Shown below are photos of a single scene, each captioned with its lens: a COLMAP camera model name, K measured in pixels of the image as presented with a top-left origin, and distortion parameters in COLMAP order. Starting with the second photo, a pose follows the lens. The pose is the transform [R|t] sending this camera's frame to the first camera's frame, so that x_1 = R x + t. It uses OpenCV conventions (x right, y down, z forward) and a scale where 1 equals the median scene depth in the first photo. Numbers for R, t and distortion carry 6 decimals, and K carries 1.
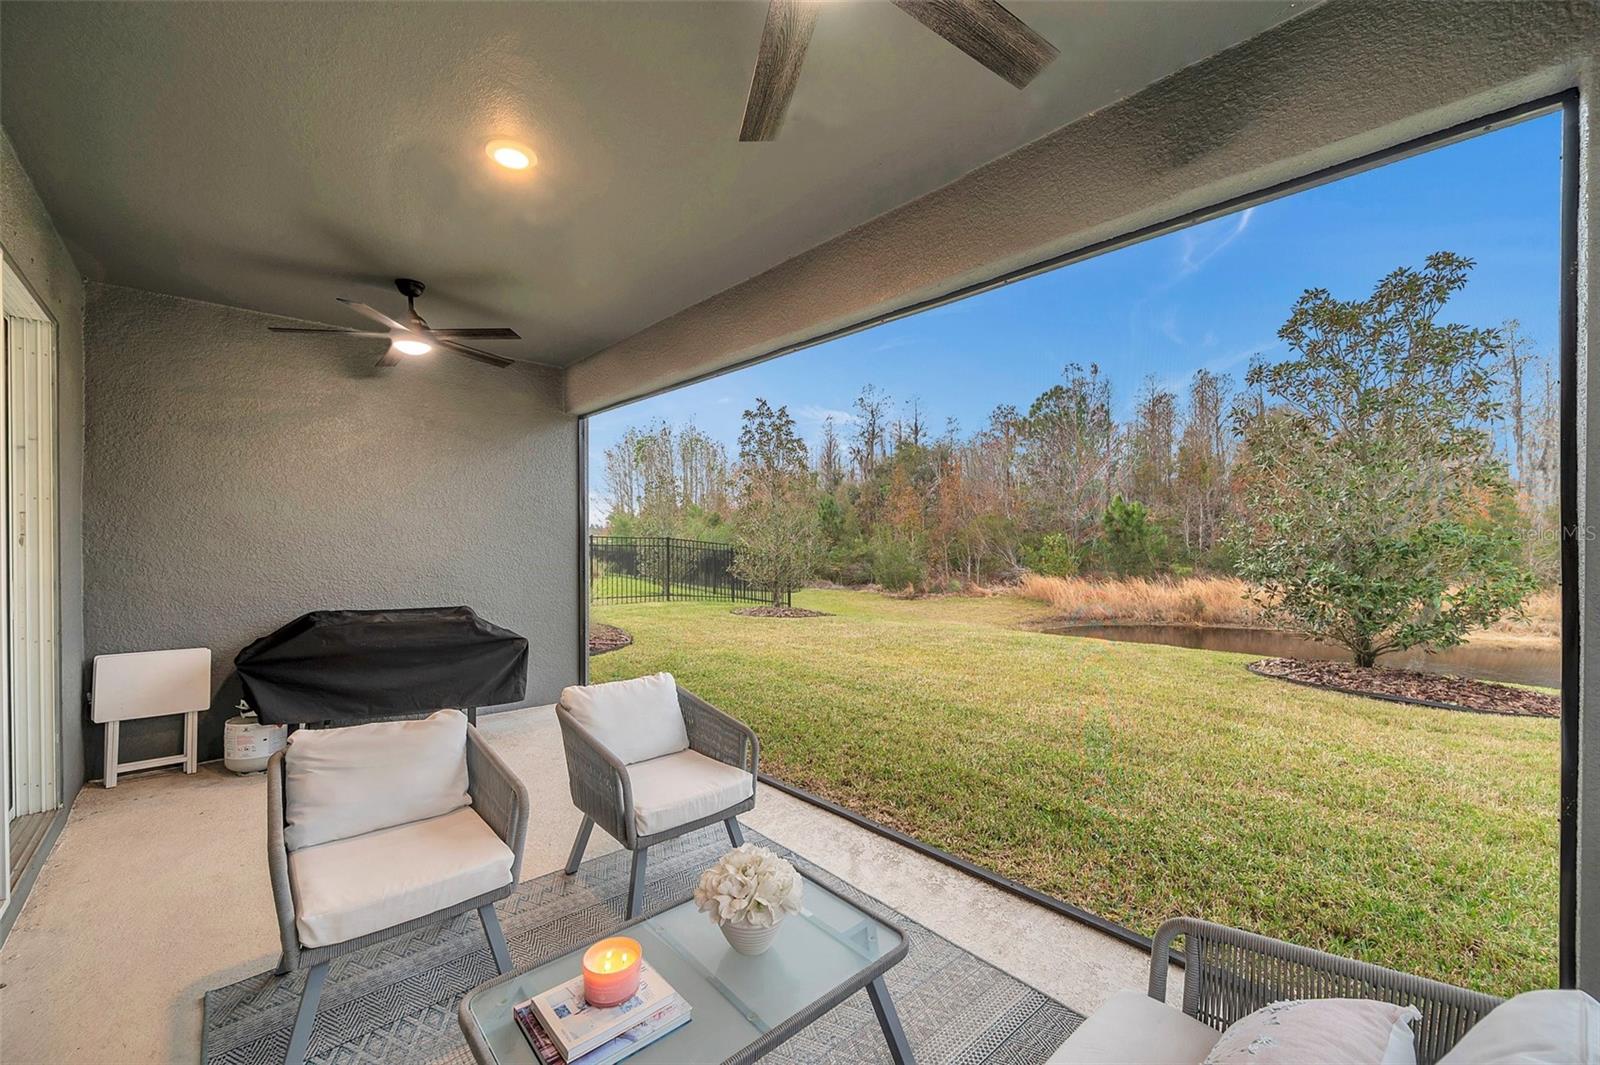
lens RADIAL K [[647.6, 0, 809.5], [0, 647.6, 536.5], [0, 0, 1]] dist [-0.001732, 0.001253]
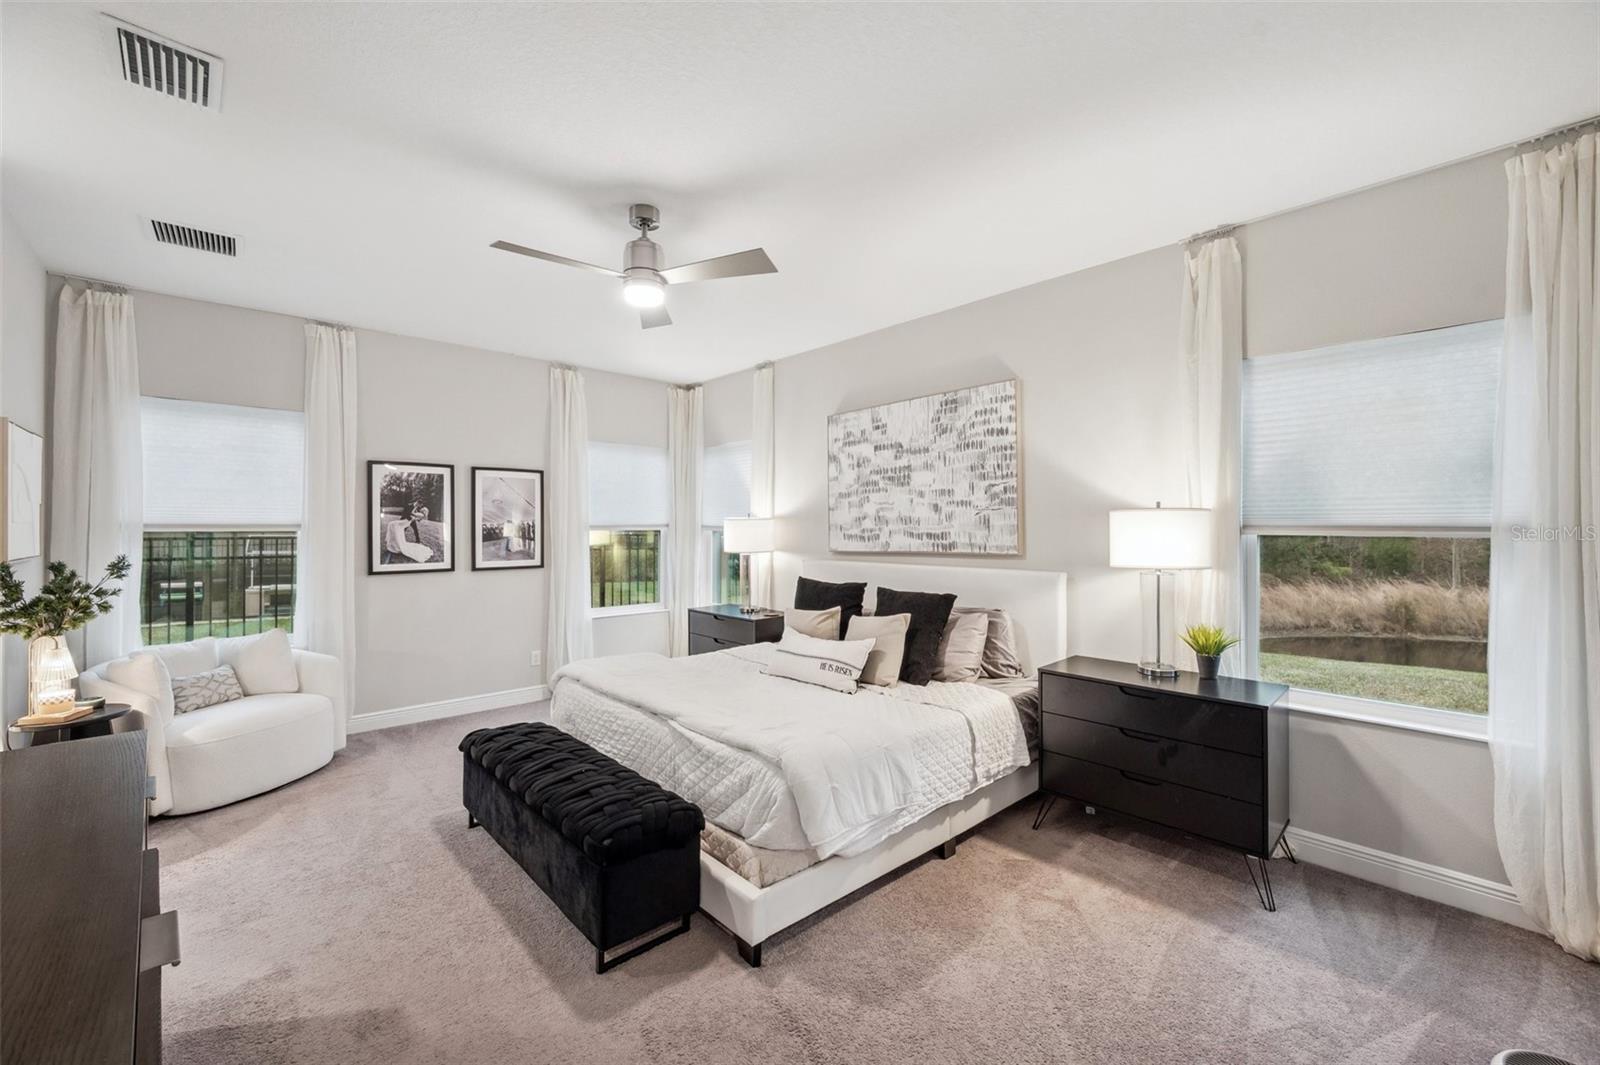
lens RADIAL K [[647.6, 0, 806.4], [0, 647.6, 521.2], [0, 0, 1]] dist [-0.001732, 0.001253]
pose [[0.999974, 0.000810, 0.007148, -0.201172], [-0.000725, 0.999929, -0.011925, -0.004408], [-0.007158, 0.011919, 0.999903, 0.157850]]
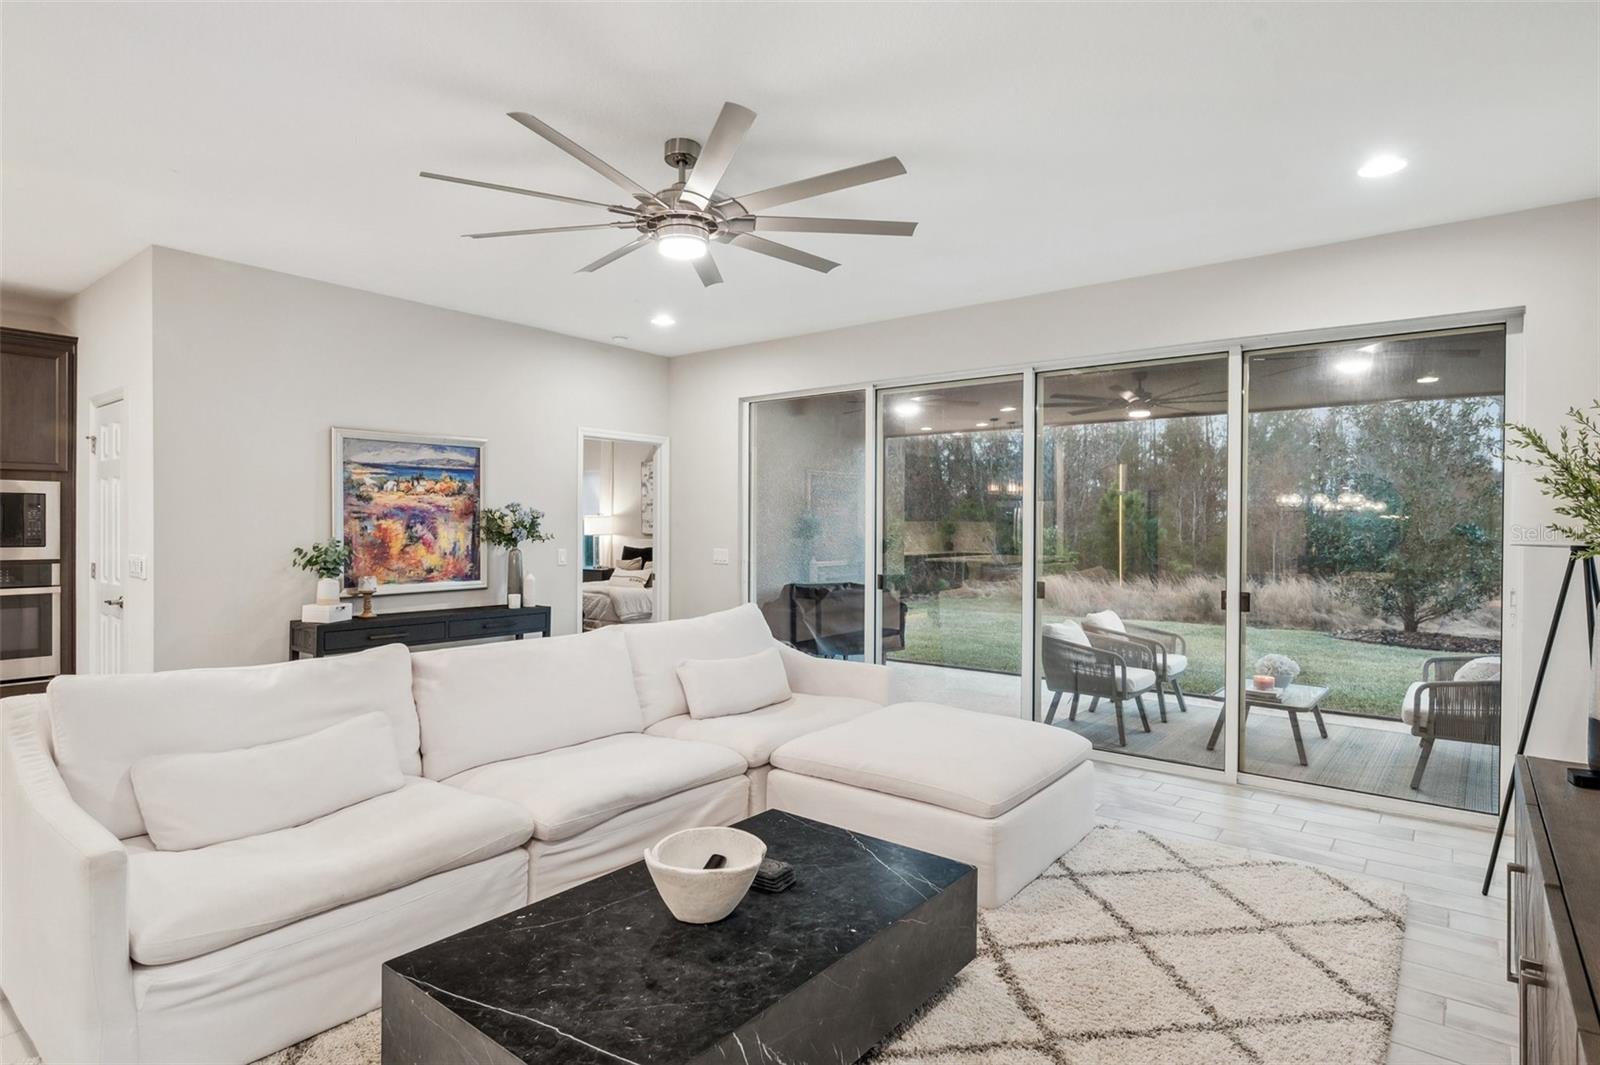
lens RADIAL K [[857.8, 0, 810.5], [0, 857.8, 527.1], [0, 0, 1]] dist [0.000925, -0.003278]
pose [[0.986877, 0.003792, 0.161432, -0.176857], [-0.003588, 0.999992, -0.001555, -0.001348], [-0.161436, 0.000955, 0.986883, -0.147532]]
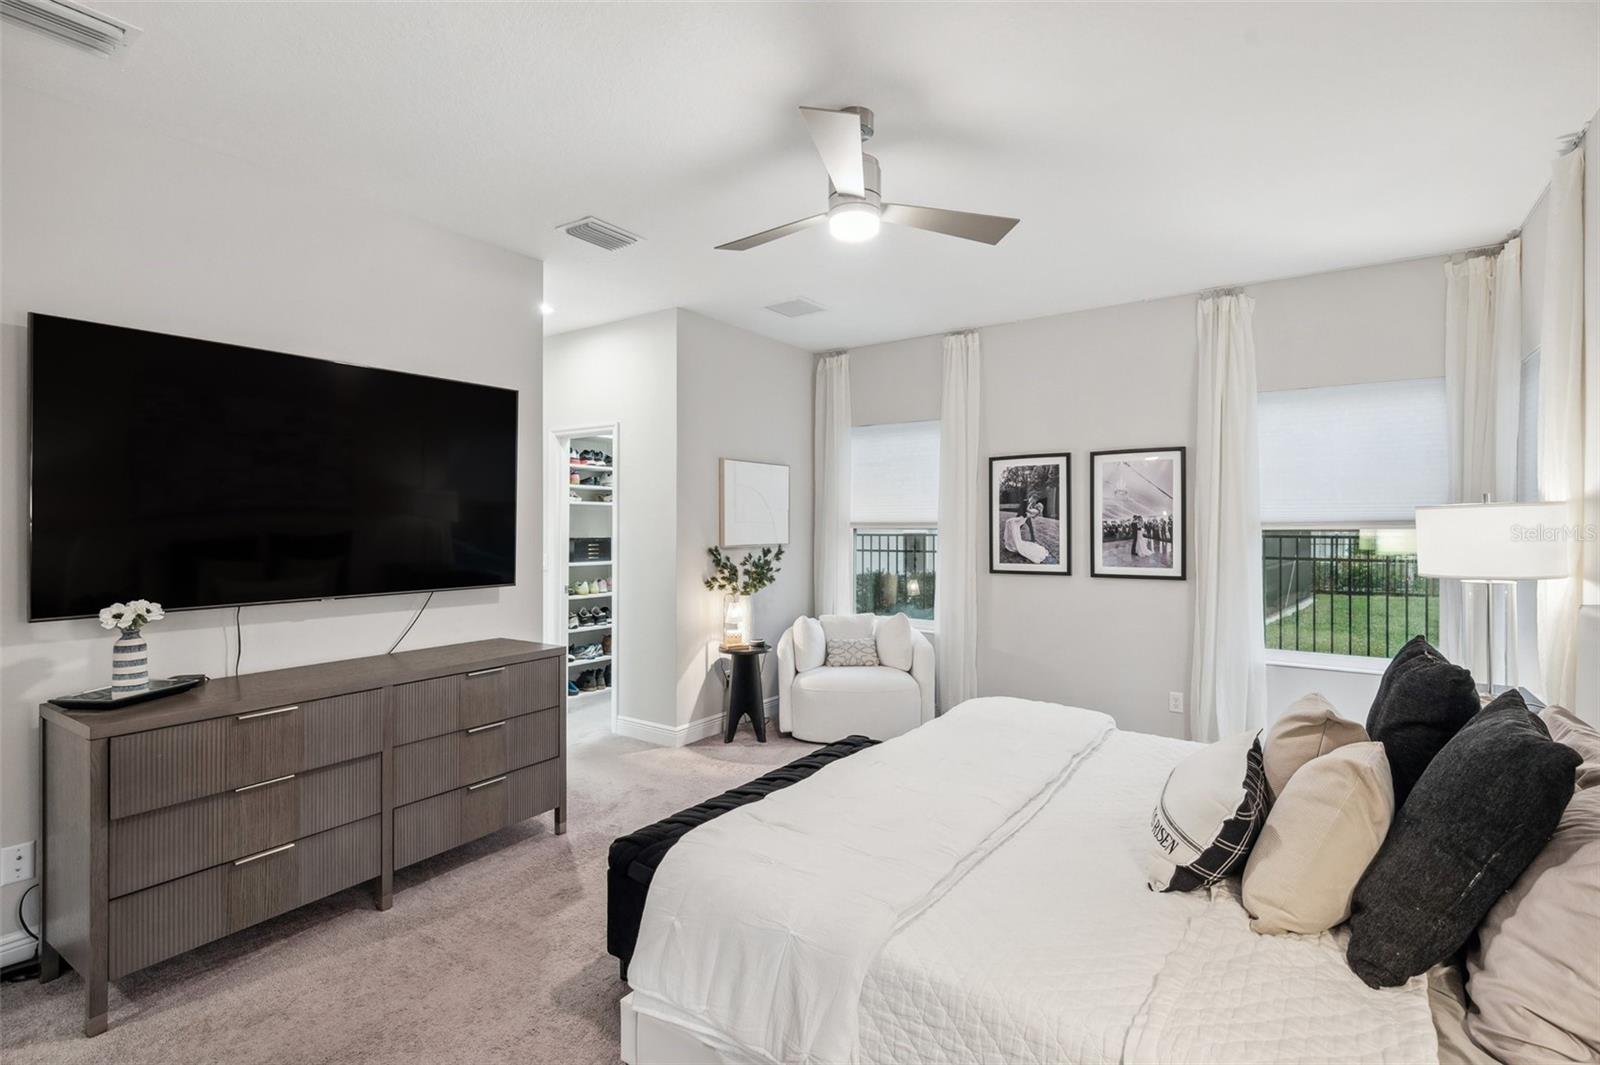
lens RADIAL K [[740.7, 0, 794.1], [0, 740.7, 528.5], [0, 0, 1]] dist [0.008565, -0.000202]
pose [[0.220363, 0.004241, -0.975409, -0.132459], [-0.002433, 0.999990, 0.003798, -0.004417], [0.975415, 0.001536, 0.220371, 0.241914]]
